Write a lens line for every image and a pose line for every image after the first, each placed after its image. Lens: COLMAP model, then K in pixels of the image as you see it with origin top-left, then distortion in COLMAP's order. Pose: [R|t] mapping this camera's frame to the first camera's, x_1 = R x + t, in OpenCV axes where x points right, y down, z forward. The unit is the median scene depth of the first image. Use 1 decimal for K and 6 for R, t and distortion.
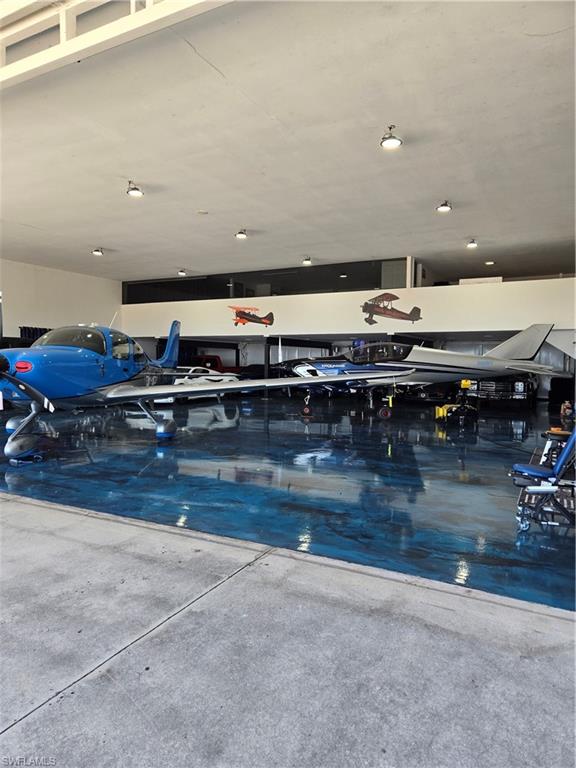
lens RADIAL K [[514.1, 0, 288.0], [0, 514.1, 384.7], [0, 0, 1]] dist [0.006983, 0.000279]
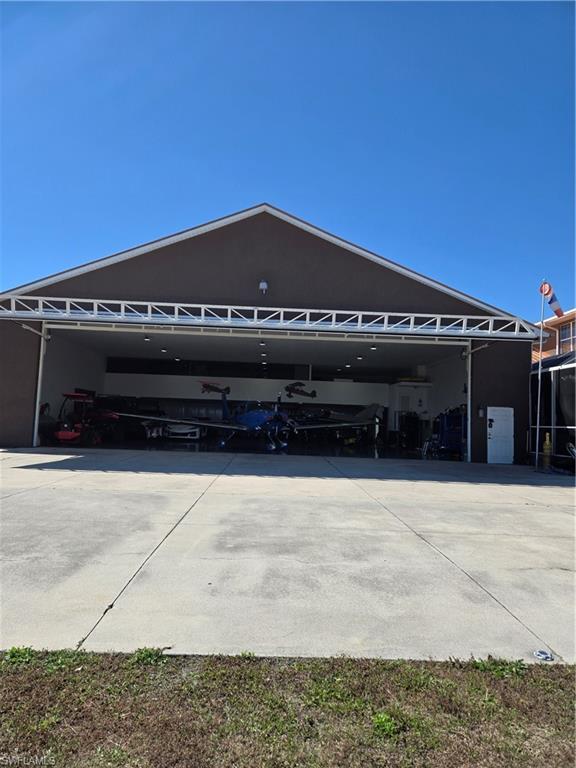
lens RADIAL K [[514.1, 0, 288.0], [0, 514.1, 383.0], [0, 0, 1]] dist [0.006983, 0.000279]
pose [[0.858630, 0.068459, 0.508004, -0.814170], [-0.002889, 0.991672, -0.128756, 0.072830], [-0.512588, 0.109086, 0.851677, -0.614315]]
